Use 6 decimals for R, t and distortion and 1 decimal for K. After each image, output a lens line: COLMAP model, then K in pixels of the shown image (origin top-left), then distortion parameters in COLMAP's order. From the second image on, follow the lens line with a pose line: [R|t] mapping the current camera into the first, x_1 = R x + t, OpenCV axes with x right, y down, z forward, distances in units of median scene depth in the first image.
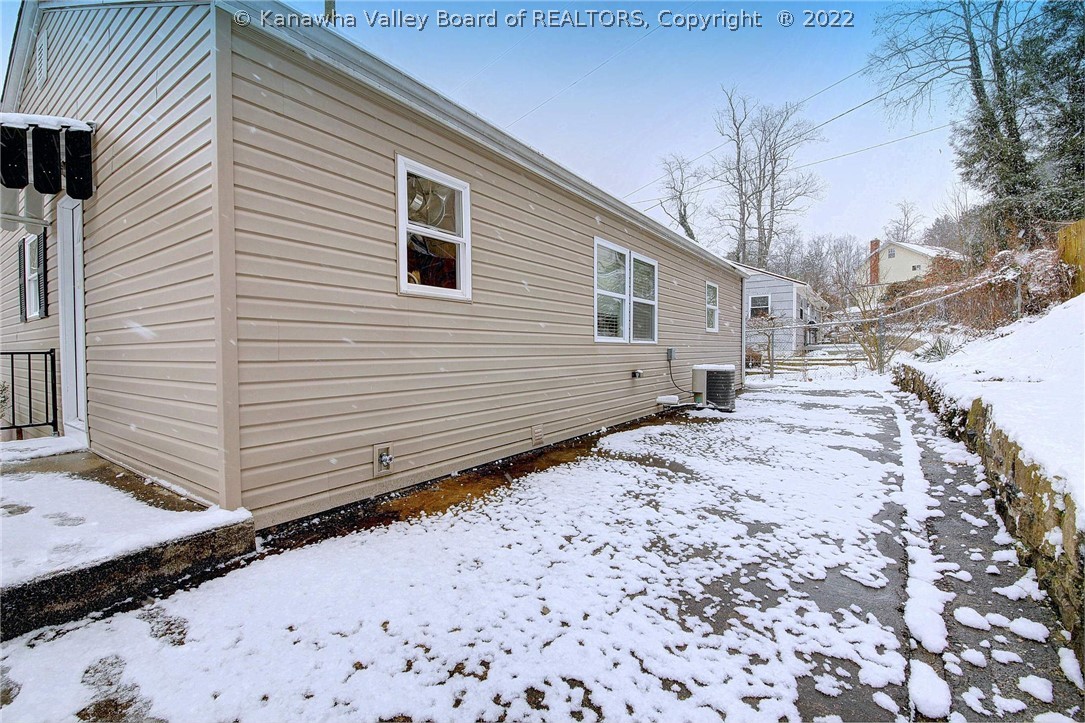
lens RADIAL K [[471.7, 0, 540.3], [0, 471.7, 361.6], [0, 0, 1]] dist [-0.008777, 0.001187]
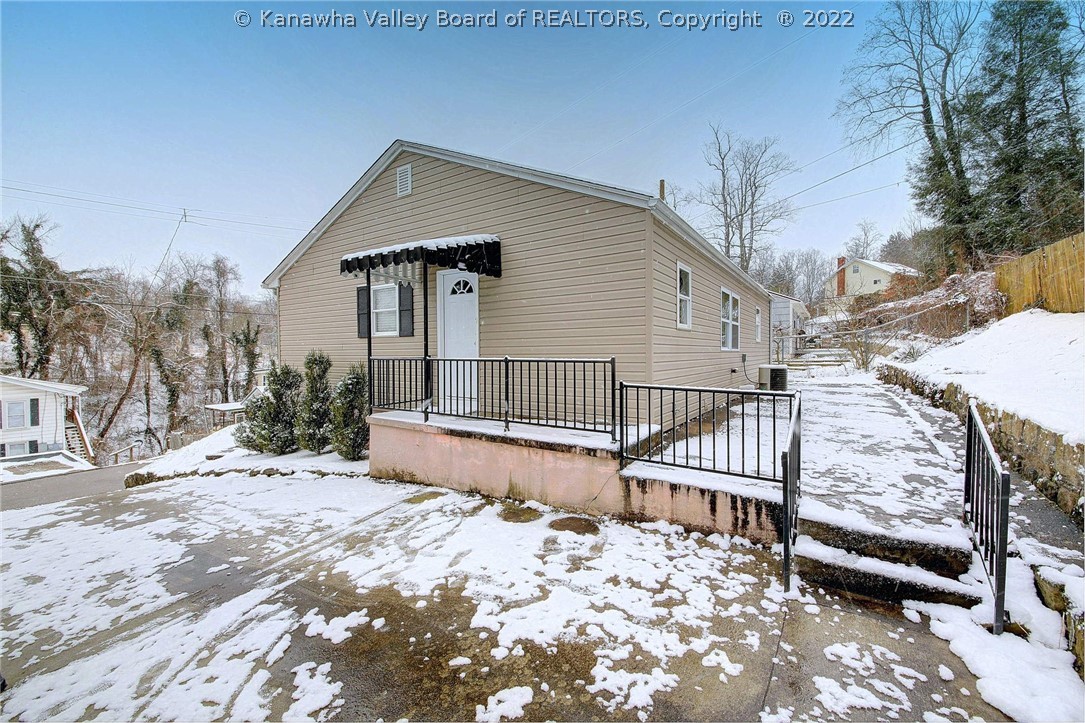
lens RADIAL K [[441.3, 0, 543.3], [0, 441.3, 359.9], [0, 0, 1]] dist [0.000515, -0.000676]
pose [[0.999360, -0.002664, 0.035670, -0.088184], [0.003000, 0.999952, -0.009366, 0.000459], [-0.035643, 0.009467, 0.999320, -0.081436]]
